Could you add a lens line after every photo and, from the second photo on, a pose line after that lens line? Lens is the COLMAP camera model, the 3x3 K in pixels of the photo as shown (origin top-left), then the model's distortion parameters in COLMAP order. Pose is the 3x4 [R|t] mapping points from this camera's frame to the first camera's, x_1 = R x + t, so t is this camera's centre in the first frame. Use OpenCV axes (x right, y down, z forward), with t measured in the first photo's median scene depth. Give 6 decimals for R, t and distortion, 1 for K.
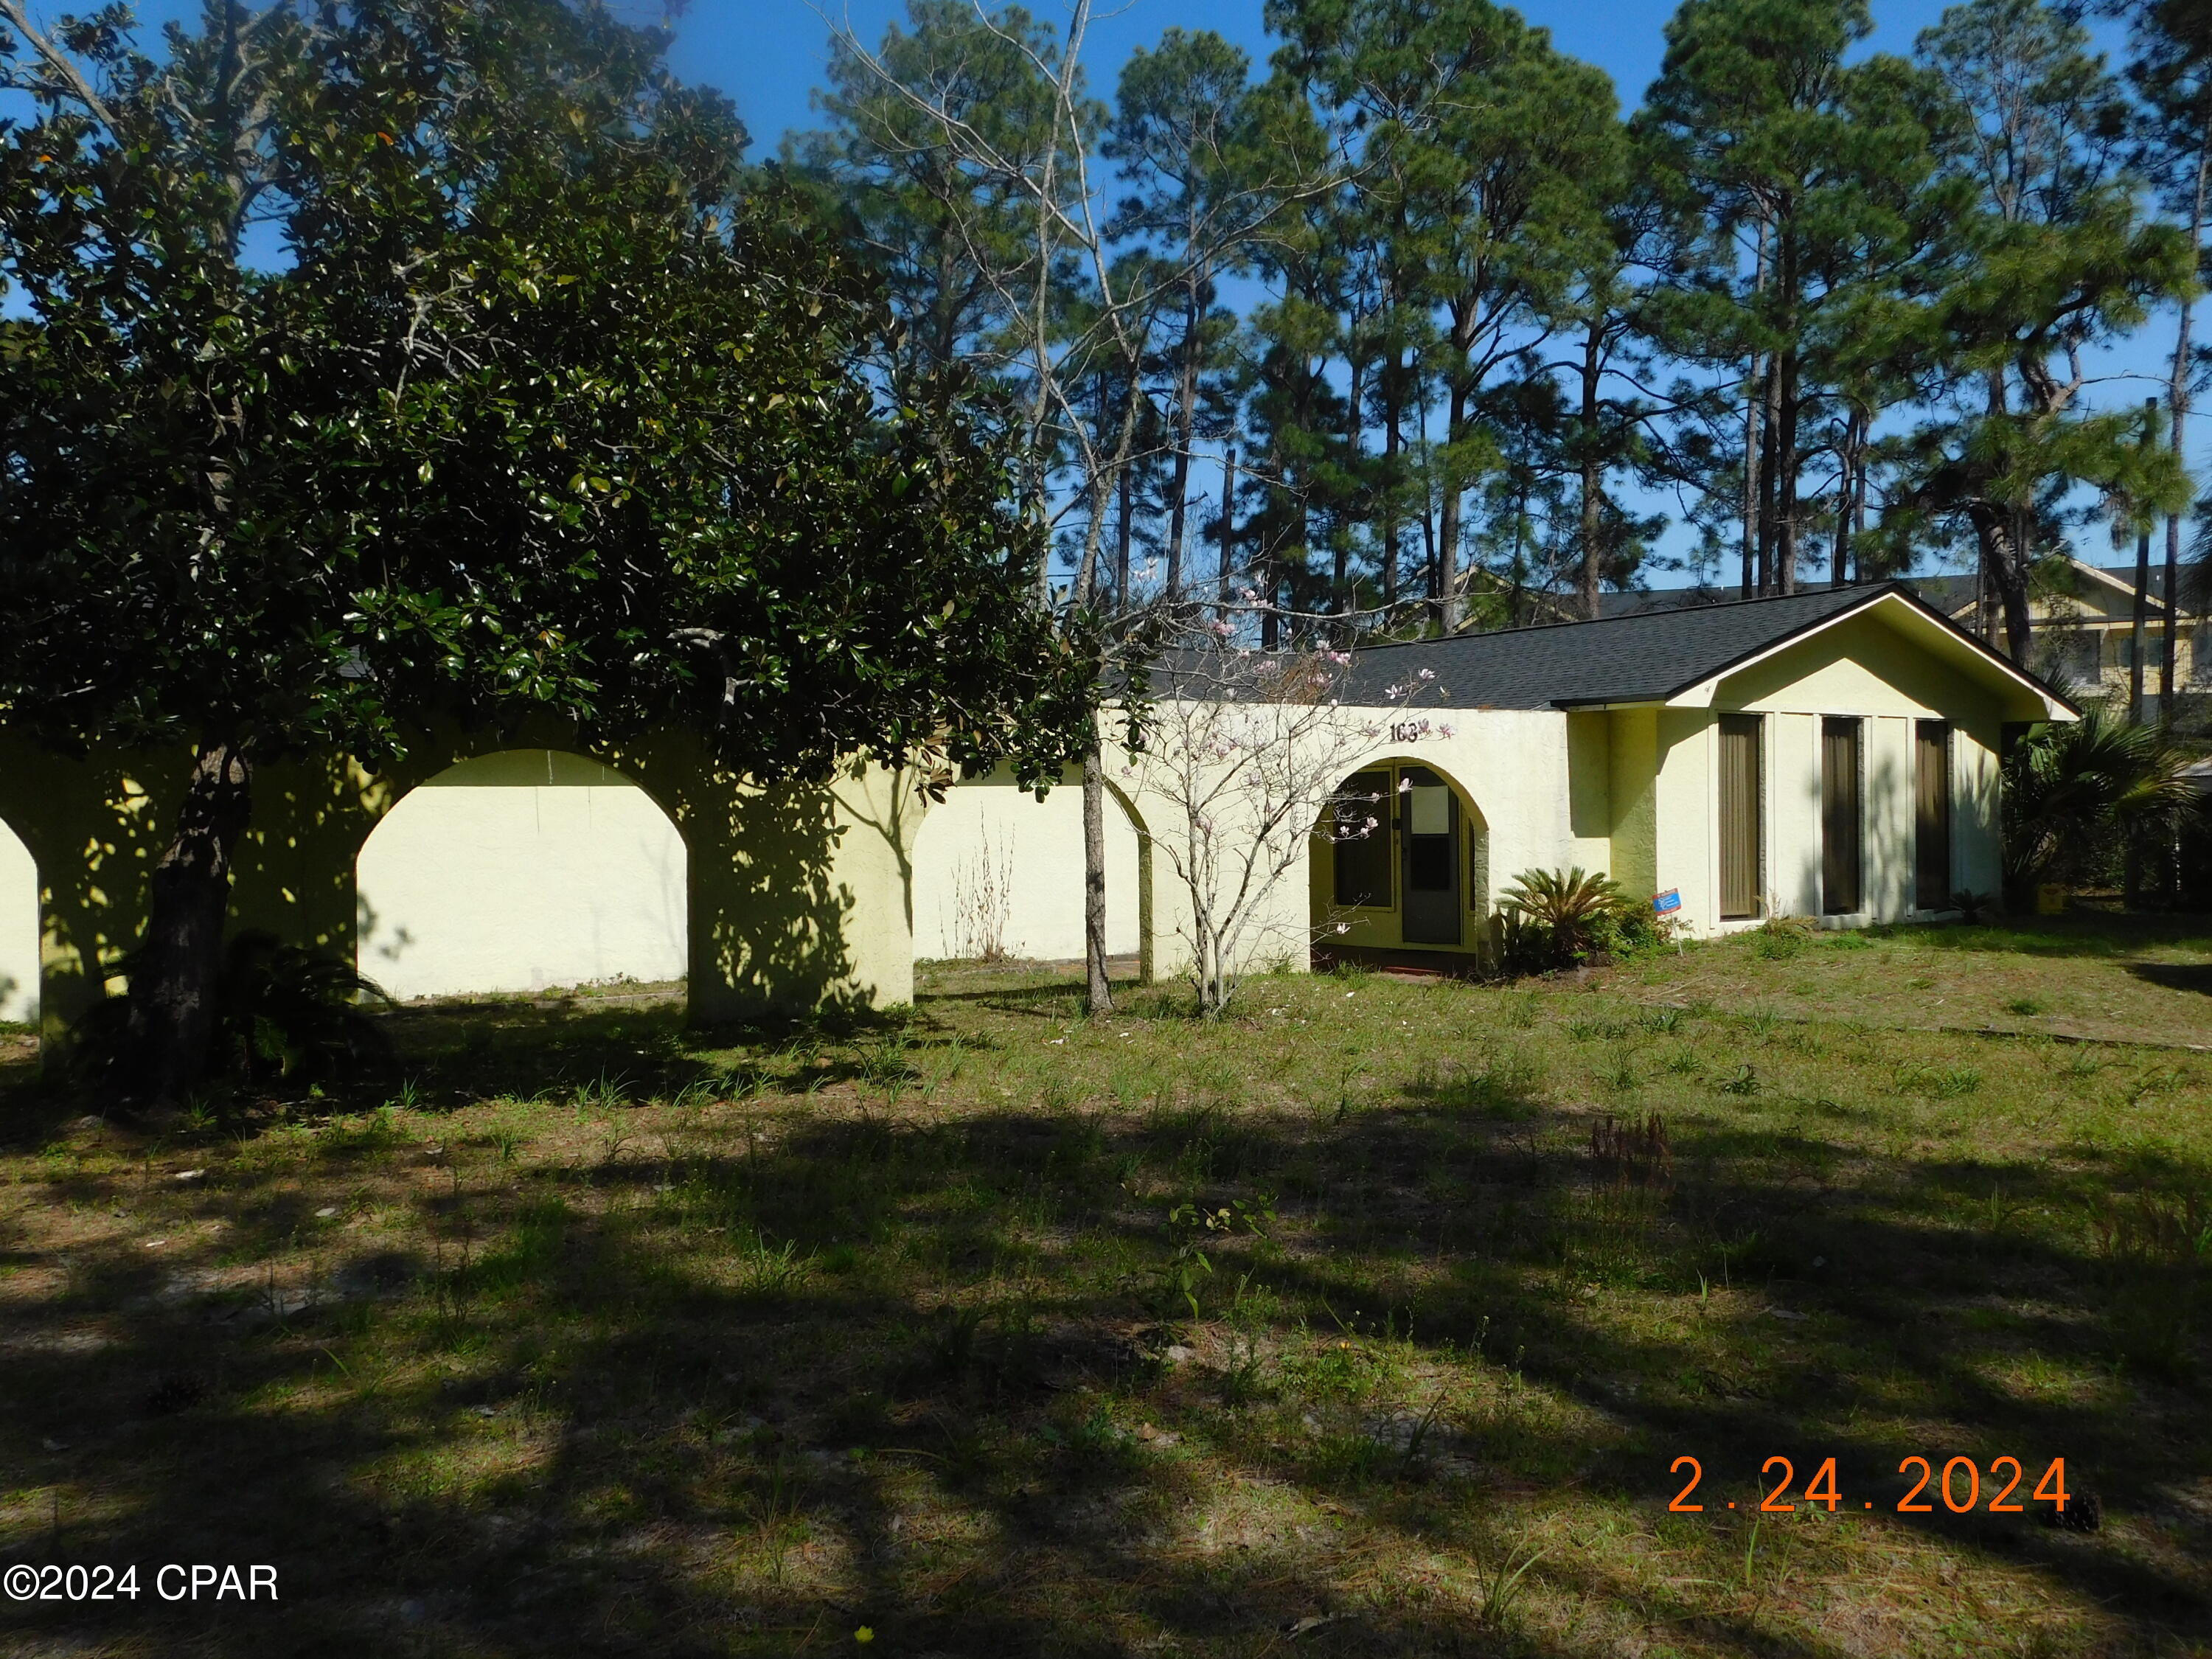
lens RADIAL K [[1862.7, 0, 1125.6], [0, 1862.7, 818.5], [0, 0, 1]] dist [0.049850, -0.006087]
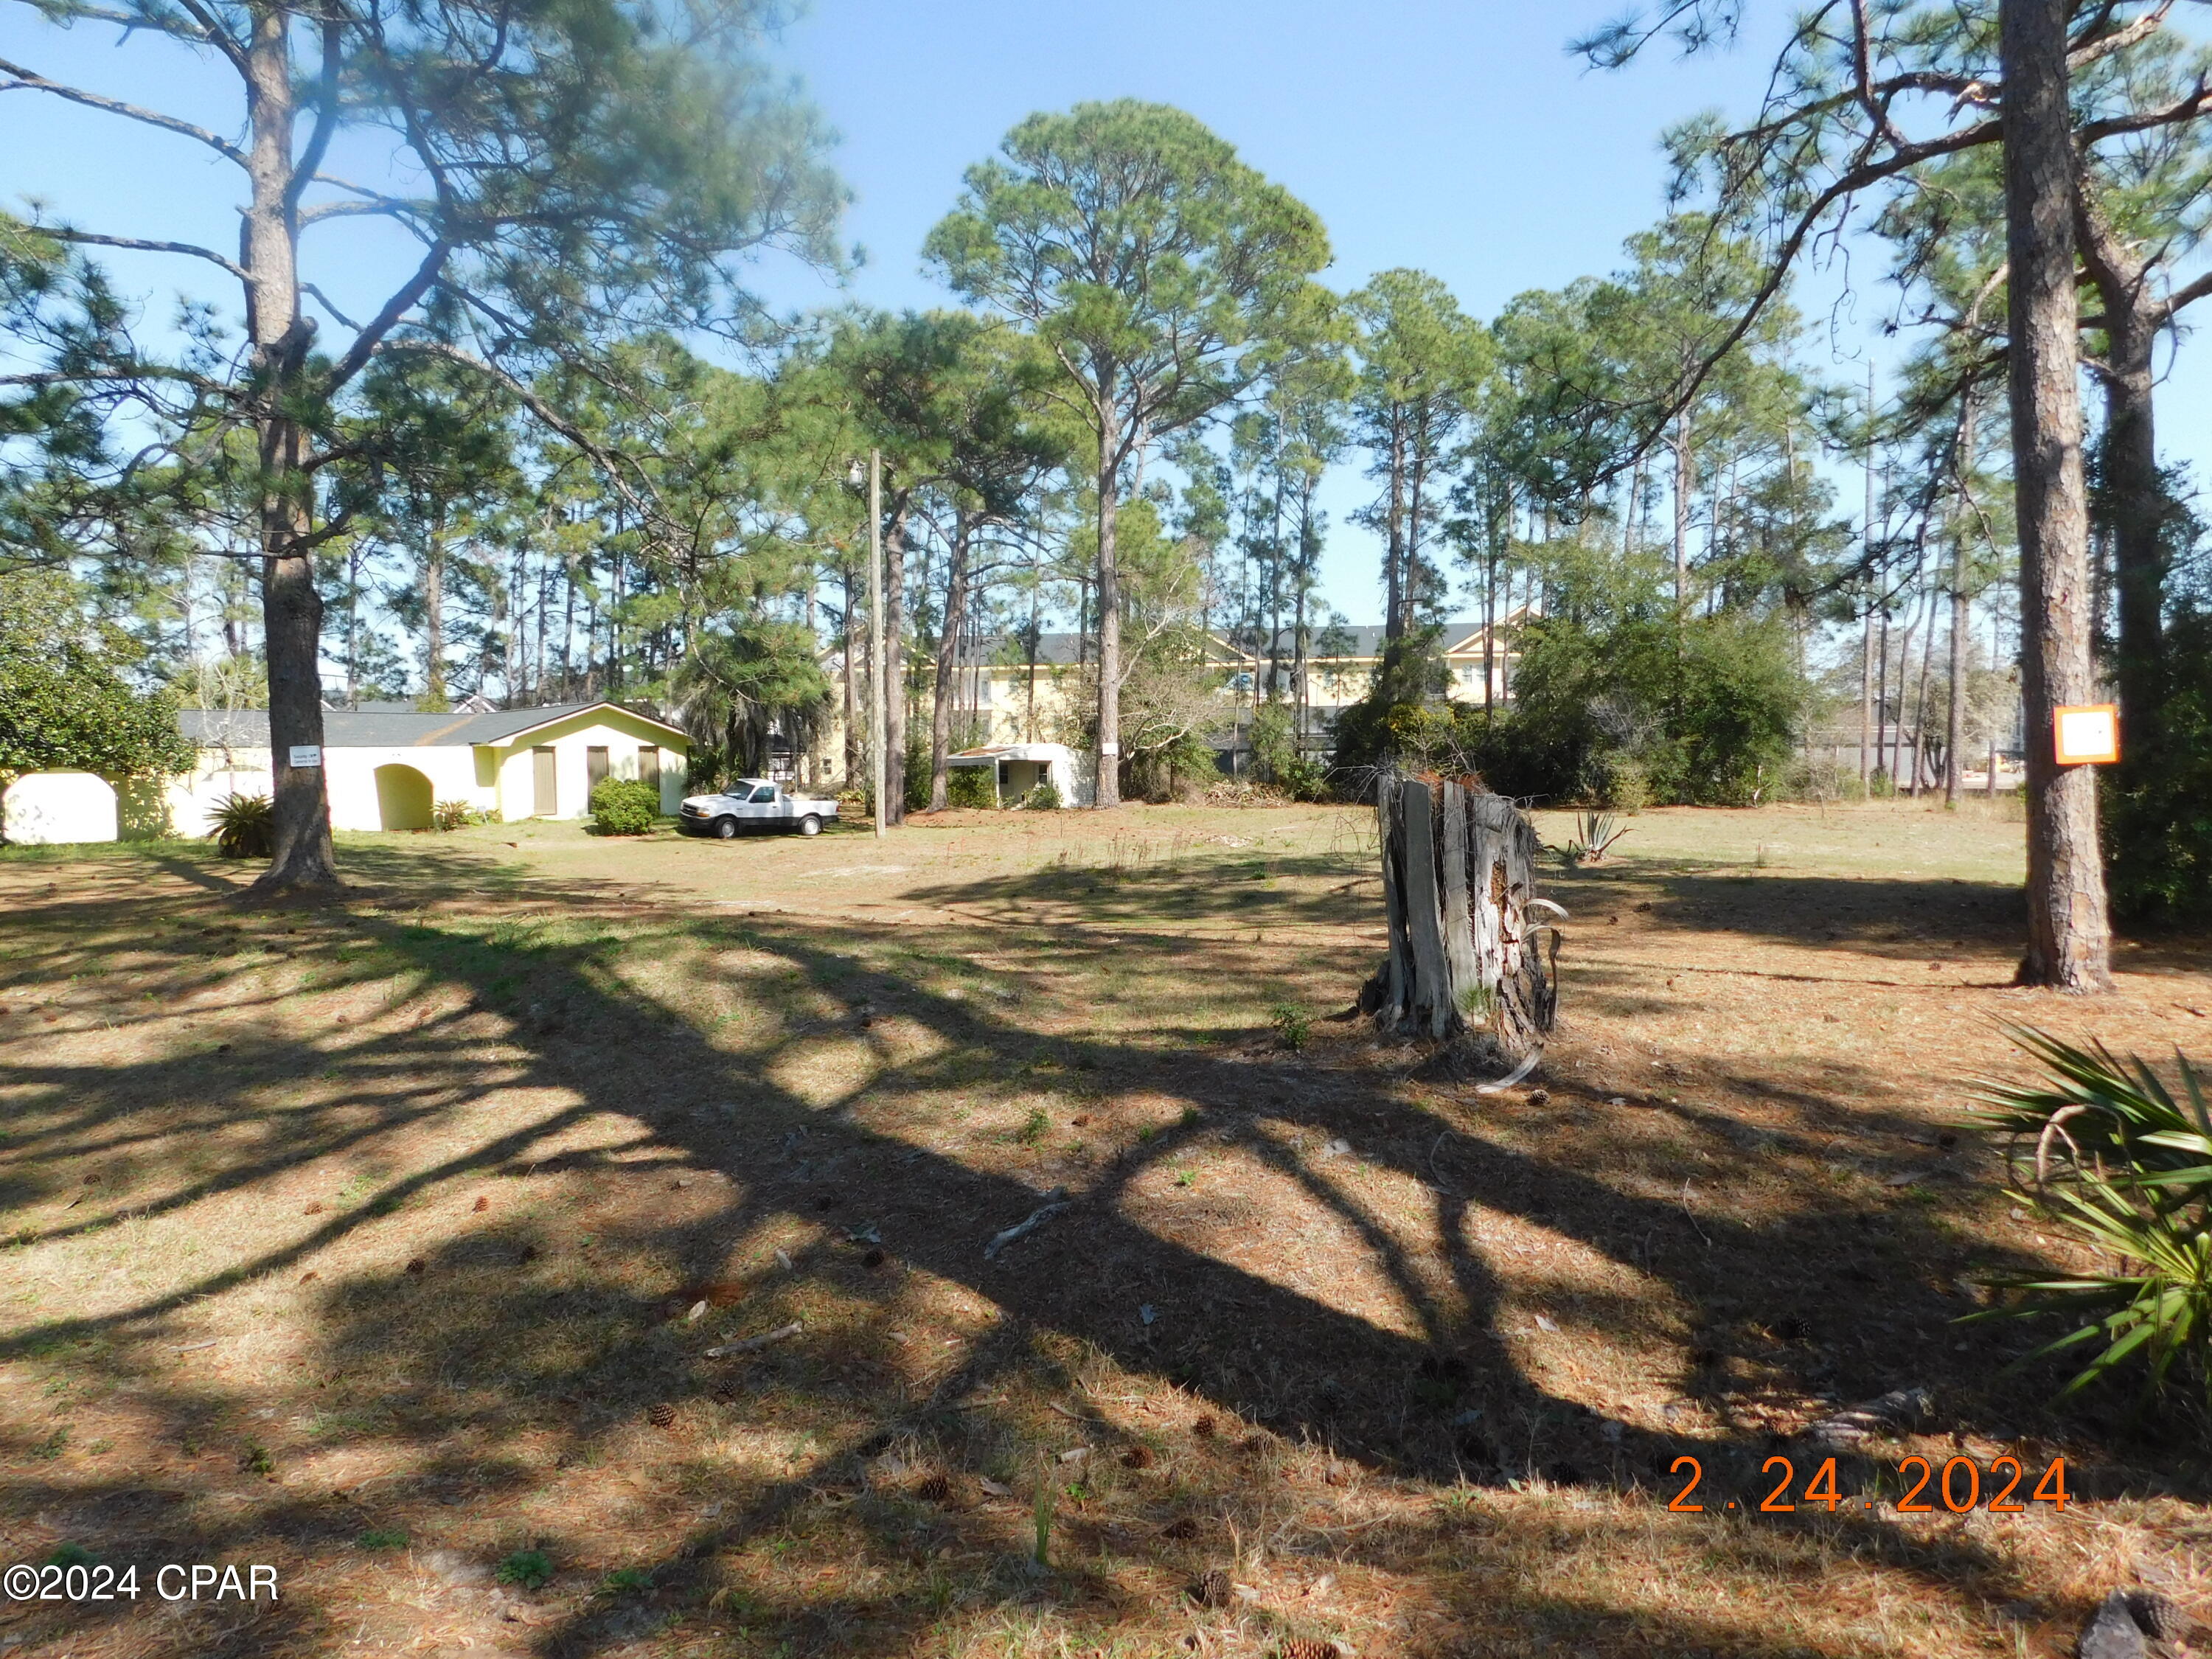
lens RADIAL K [[1461.0, 0, 1110.0], [0, 1461.0, 836.6], [0, 0, 1]] dist [-0.071682, 0.057323]
pose [[0.987967, -0.008341, 0.154441, 0.795969], [0.001496, 0.999014, 0.044382, -0.011489], [-0.154659, -0.043617, 0.987005, -1.291574]]
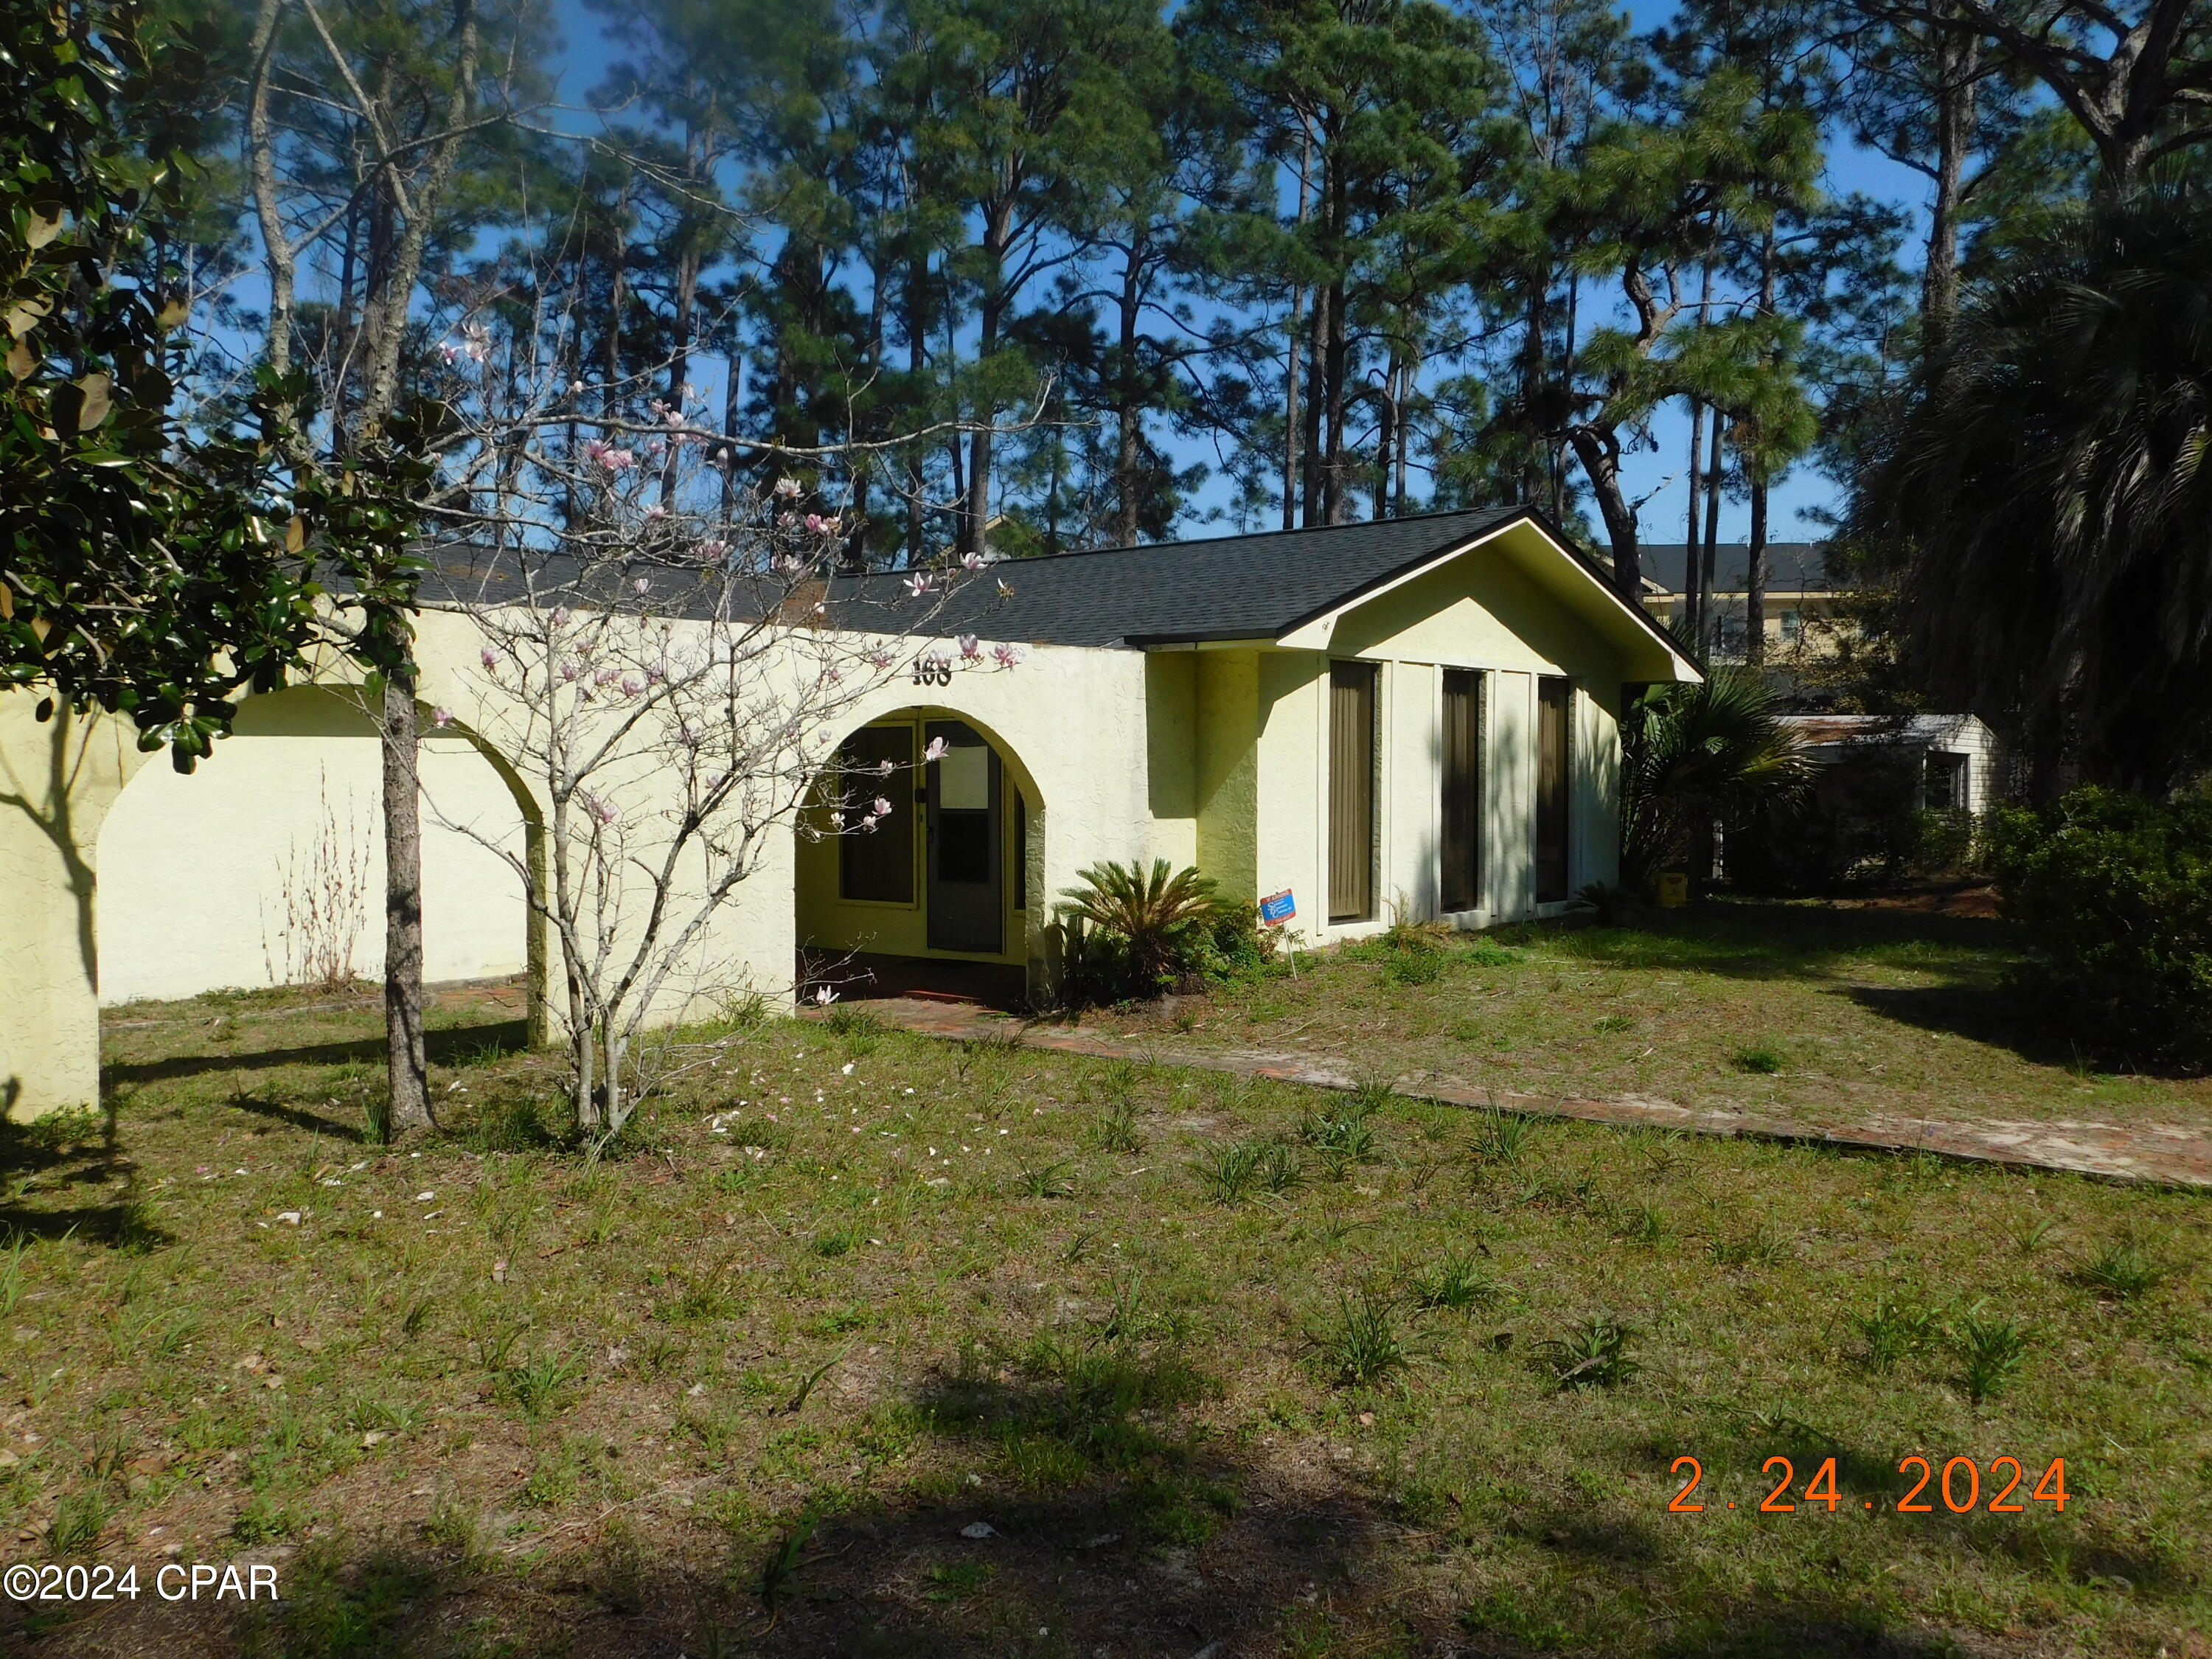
lens RADIAL K [[1862.7, 0, 1104.3], [0, 1862.7, 828.5], [0, 0, 1]] dist [0.049850, -0.006087]
pose [[0.970533, 0.003653, 0.240939, 0.035201], [-0.010328, 0.999597, 0.026448, -0.005066], [-0.240746, -0.028157, 0.970180, 0.245473]]
